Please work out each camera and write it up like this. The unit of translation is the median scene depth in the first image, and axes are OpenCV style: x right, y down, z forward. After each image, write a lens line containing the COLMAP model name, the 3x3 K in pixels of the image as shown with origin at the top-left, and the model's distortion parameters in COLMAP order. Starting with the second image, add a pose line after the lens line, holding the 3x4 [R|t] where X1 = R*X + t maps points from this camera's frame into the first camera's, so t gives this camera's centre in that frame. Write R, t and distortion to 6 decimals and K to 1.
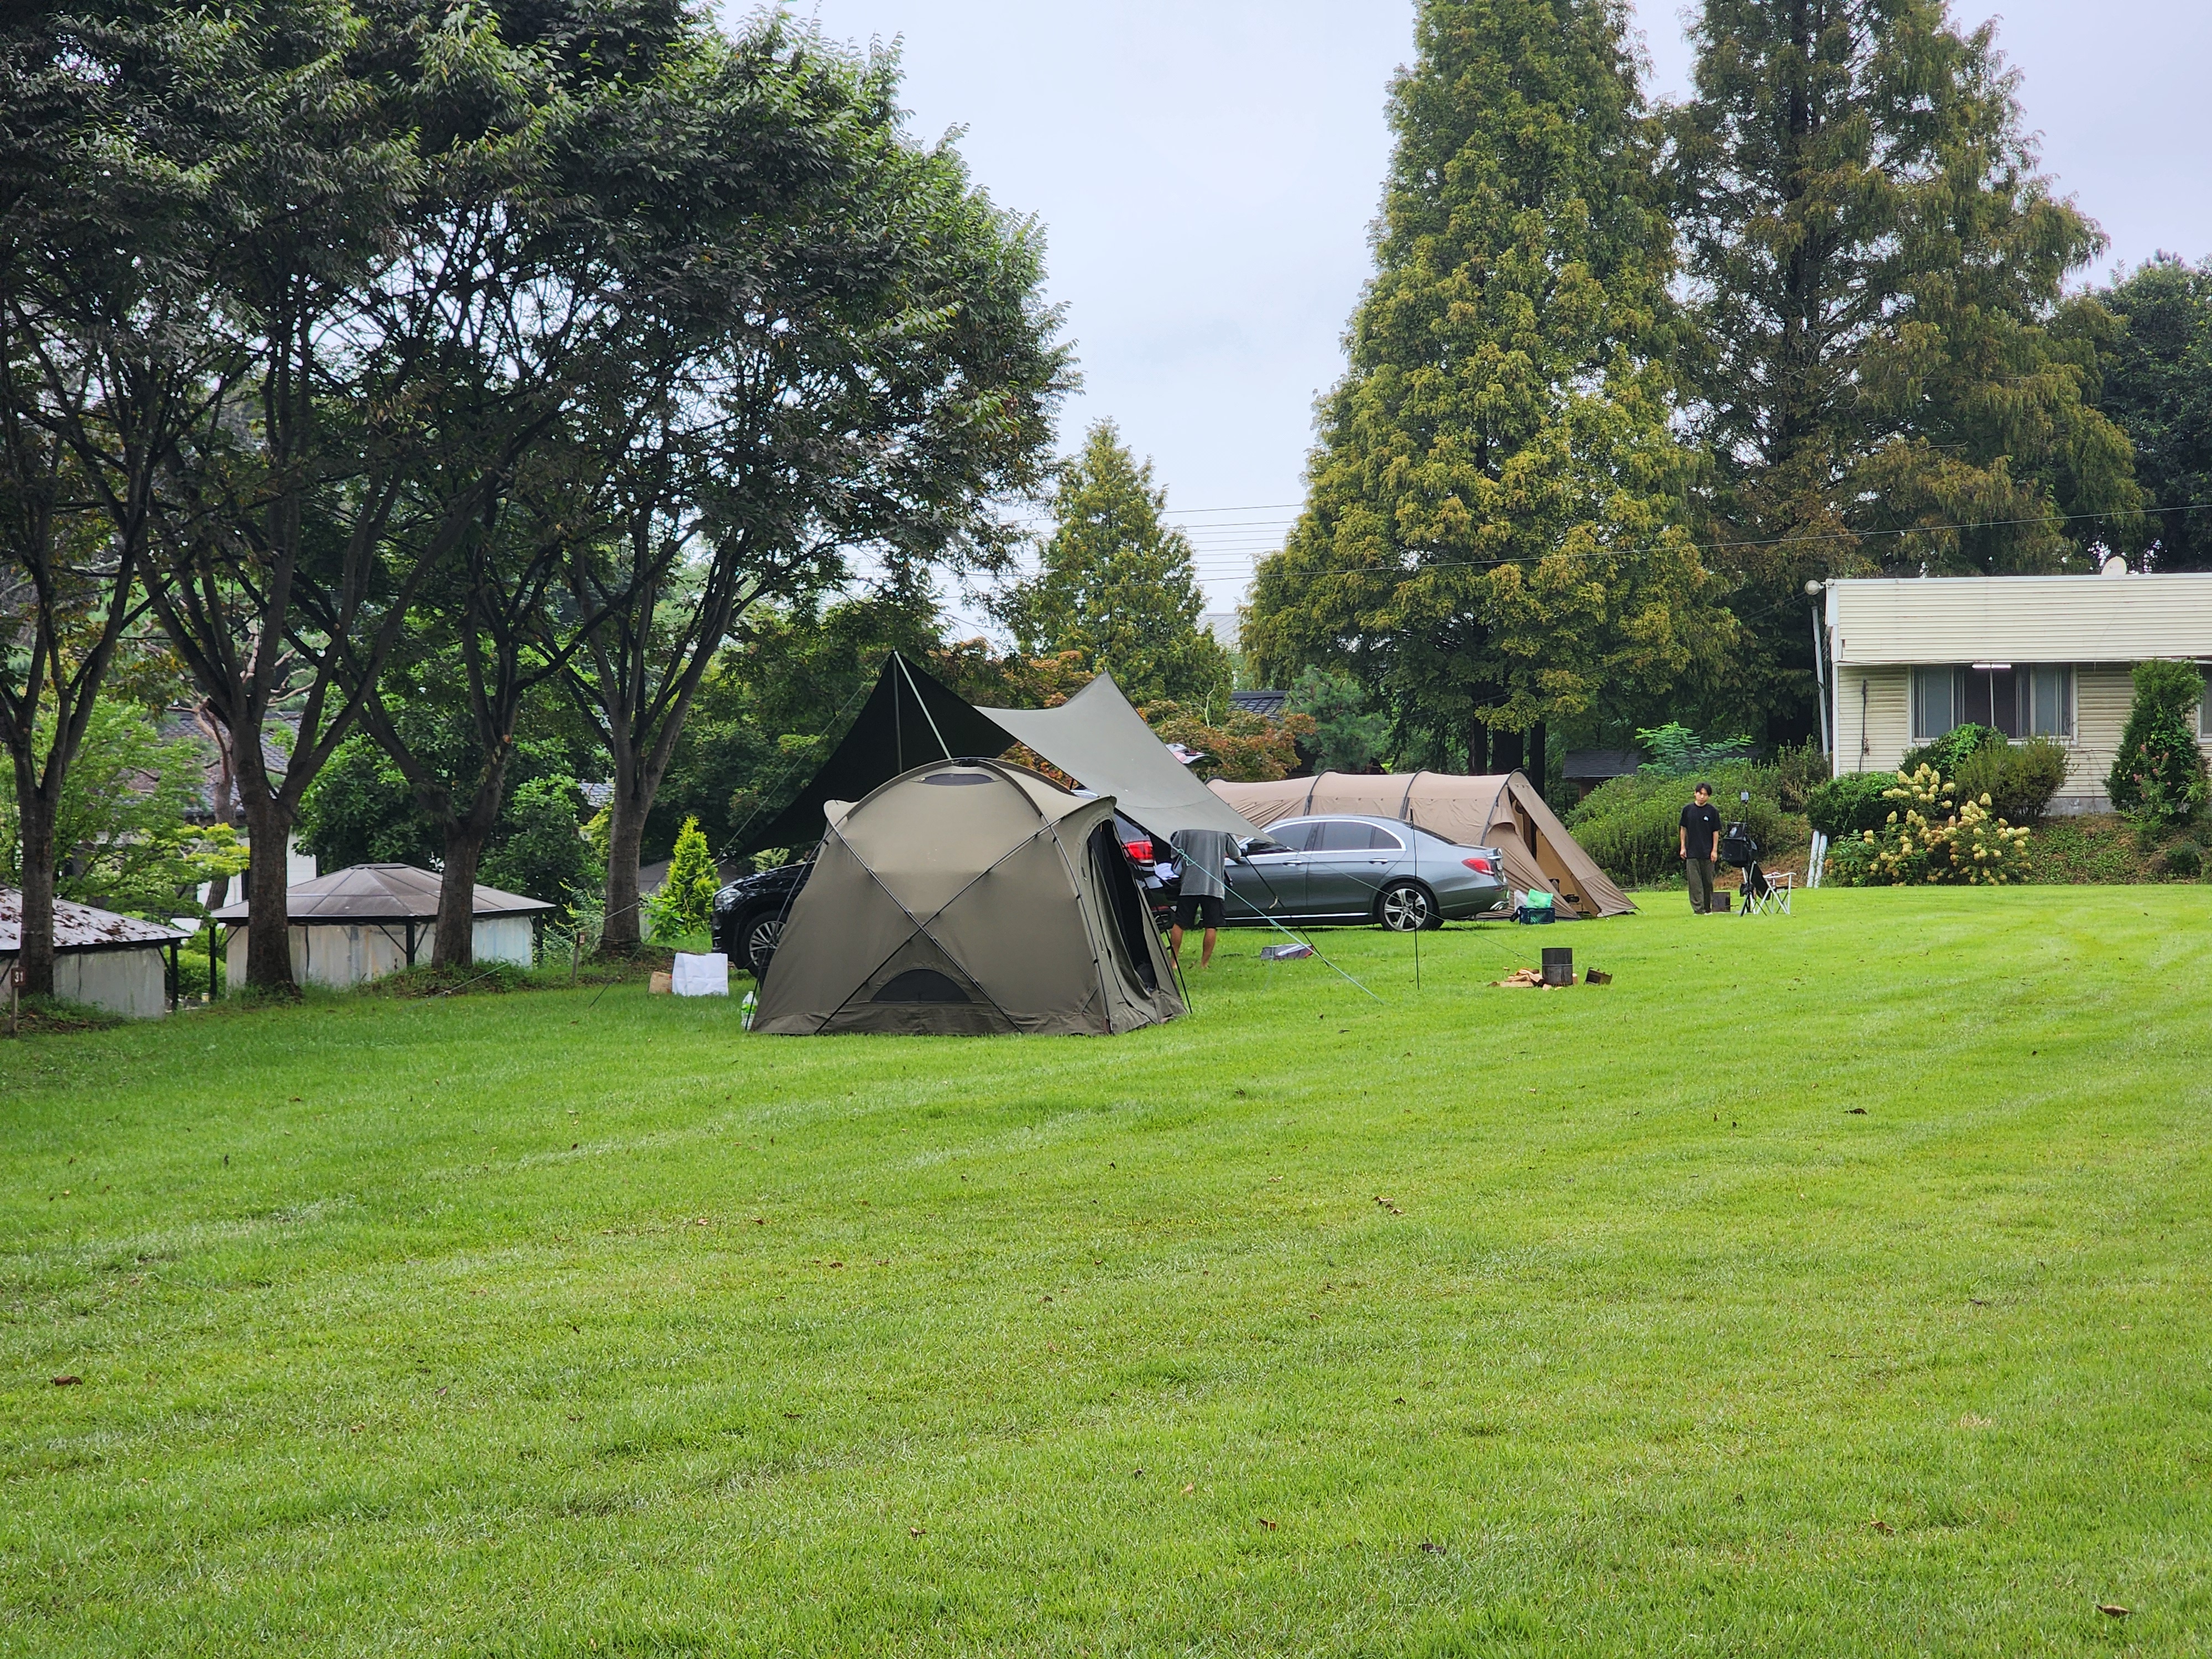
lens RADIAL K [[4297.4, 0, 1106.0], [0, 4297.4, 829.5], [0, 0, 1]] dist [0.041572, 0.301386]
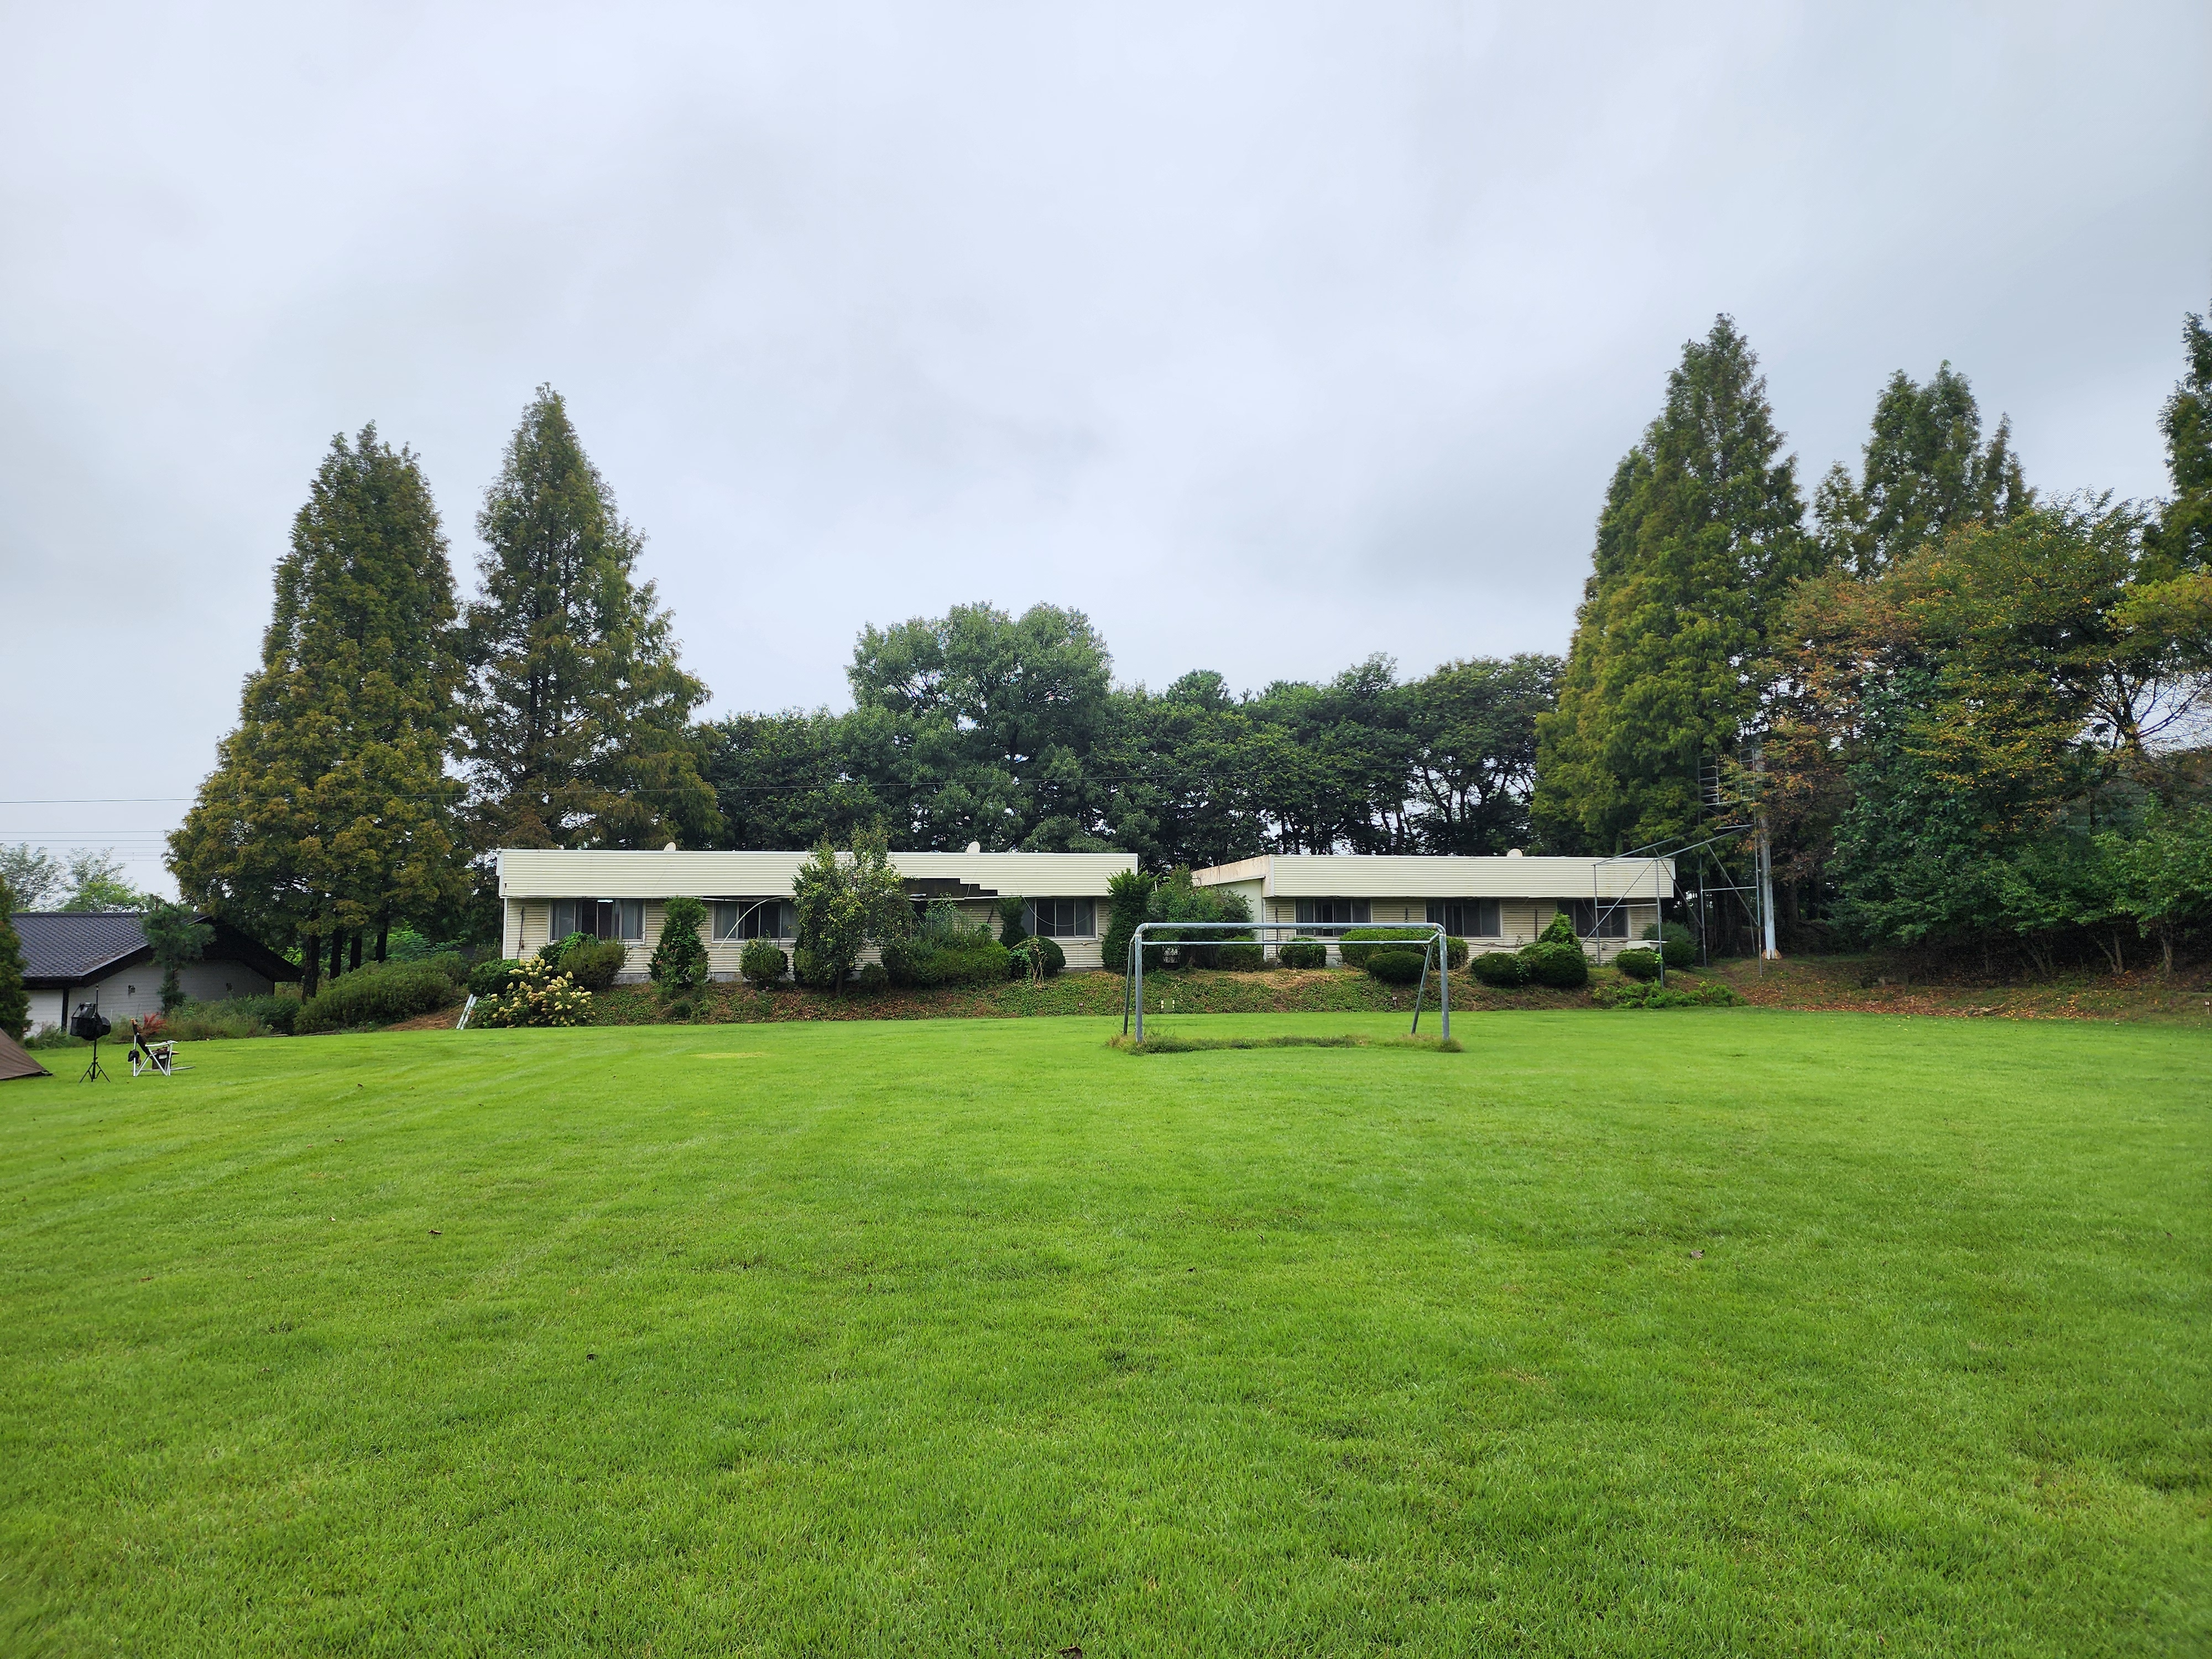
lens RADIAL K [[1559.1, 0, 1059.5], [0, 1559.1, 809.1], [0, 0, 1]] dist [0.114114, -0.079820]
pose [[0.938532, 0.038704, 0.343015, 0.153740], [-0.000956, 0.993982, -0.109538, -0.003734], [-0.345190, 0.102477, 0.932921, 0.304281]]
